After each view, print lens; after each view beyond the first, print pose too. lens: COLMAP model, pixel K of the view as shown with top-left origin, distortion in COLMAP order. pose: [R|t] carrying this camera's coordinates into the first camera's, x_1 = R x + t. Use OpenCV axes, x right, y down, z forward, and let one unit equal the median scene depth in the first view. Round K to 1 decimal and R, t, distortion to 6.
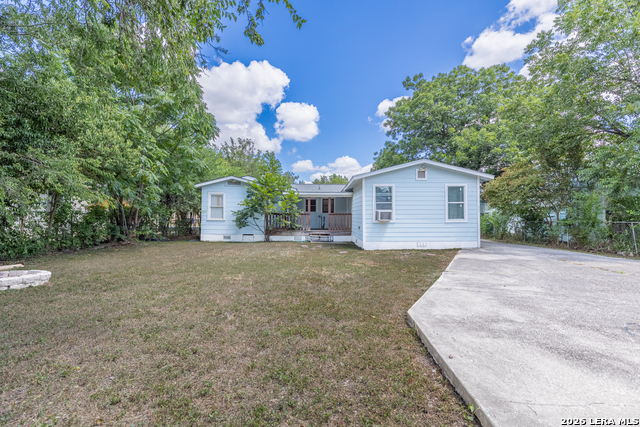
lens RADIAL K [[286.4, 0, 319.9], [0, 286.4, 209.9], [0, 0, 1]] dist [0.008645, 0.000038]
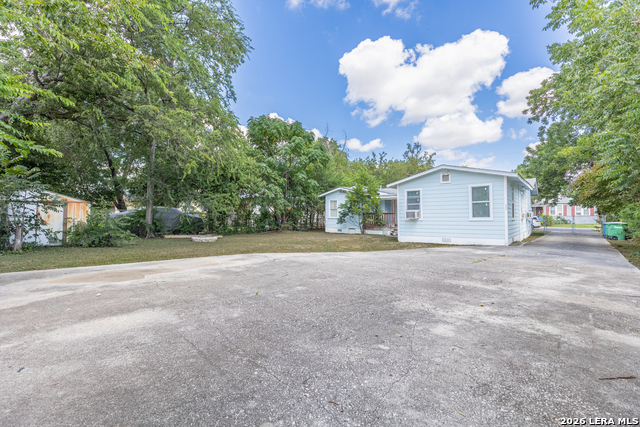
lens RADIAL K [[286.4, 0, 317.1], [0, 286.4, 215.7], [0, 0, 1]] dist [0.008645, 0.000038]
pose [[0.761318, -0.005913, -0.648352, 0.697734], [0.025498, 0.999458, 0.020825, -0.011631], [0.647877, -0.032387, 0.761056, -0.196964]]
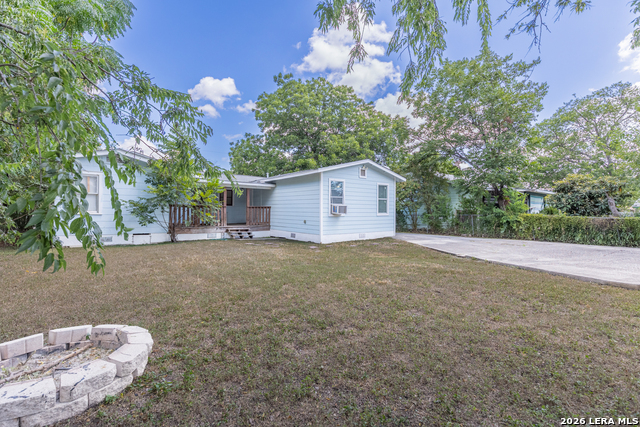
lens RADIAL K [[286.4, 0, 319.1], [0, 286.4, 215.0], [0, 0, 1]] dist [0.008645, 0.000038]
pose [[0.799500, -0.003626, 0.600655, -0.450309], [-0.019346, 0.999308, 0.031783, 0.008307], [-0.600354, -0.037031, 0.798876, 0.203223]]
